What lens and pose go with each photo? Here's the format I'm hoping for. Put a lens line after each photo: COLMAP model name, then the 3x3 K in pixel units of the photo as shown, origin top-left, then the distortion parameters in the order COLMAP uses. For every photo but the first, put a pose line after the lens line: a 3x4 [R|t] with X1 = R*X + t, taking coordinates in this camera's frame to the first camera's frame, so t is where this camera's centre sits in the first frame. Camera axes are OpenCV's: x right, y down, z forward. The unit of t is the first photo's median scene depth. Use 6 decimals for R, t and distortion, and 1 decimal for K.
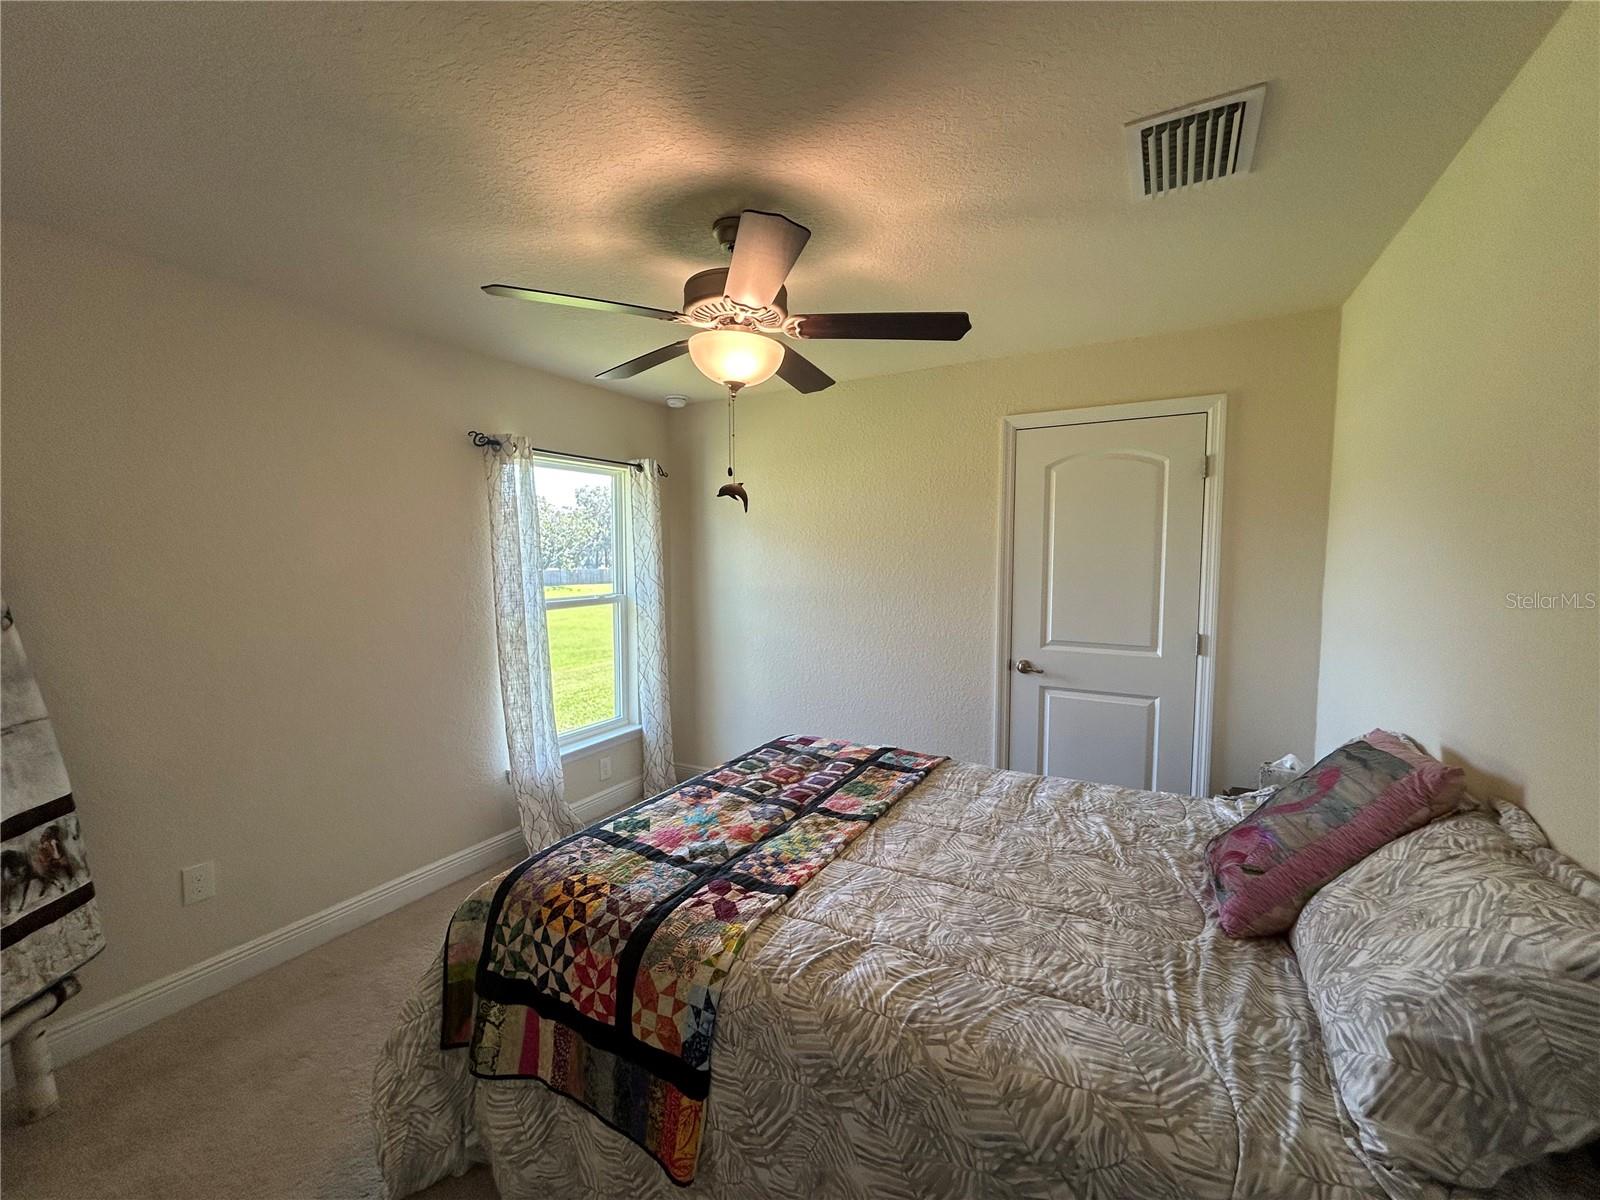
lens RADIAL K [[646.4, 0, 800.0], [0, 646.4, 600.0], [0, 0, 1]] dist [-0.000312, 0.000023]
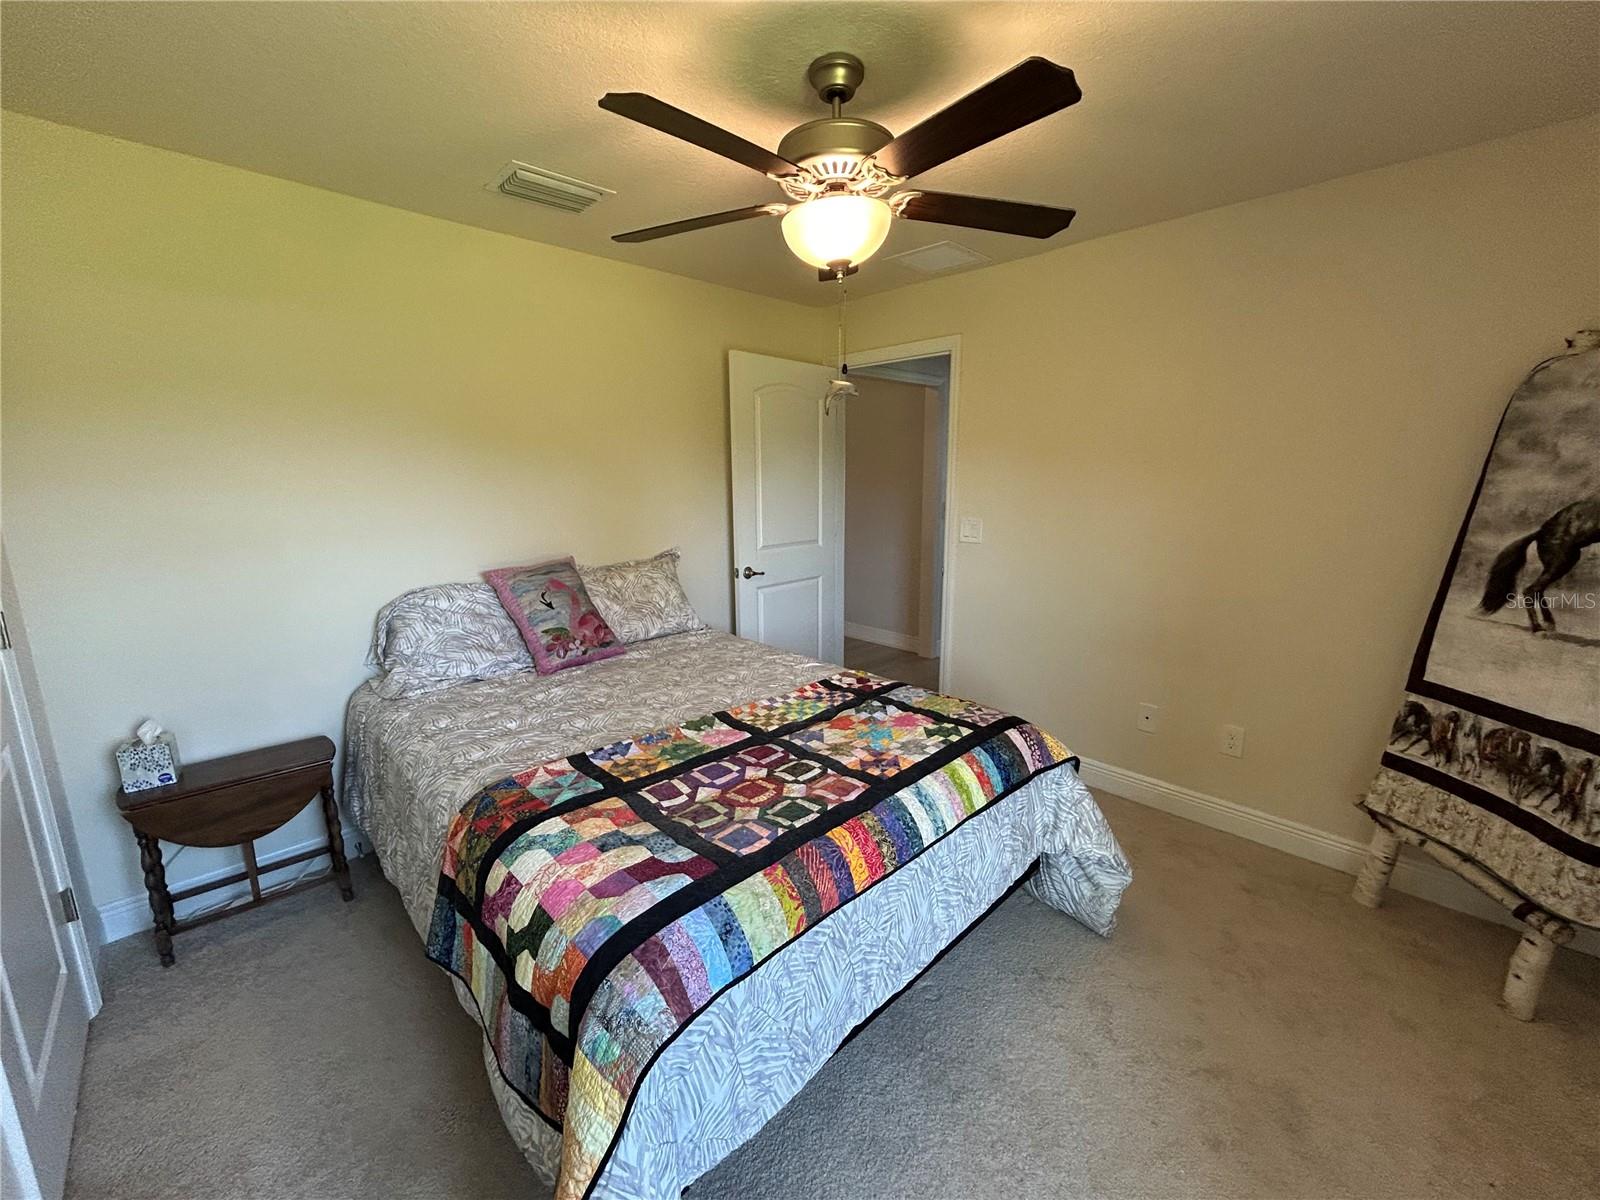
lens RADIAL K [[646.4, 0, 800.0], [0, 646.4, 600.0], [0, 0, 1]] dist [-0.000312, 0.000023]
pose [[-0.958658, -0.055604, 0.279075, -0.302977], [0.021864, 0.963431, 0.267063, -0.126807], [-0.283719, 0.262124, -0.922385, 1.867043]]
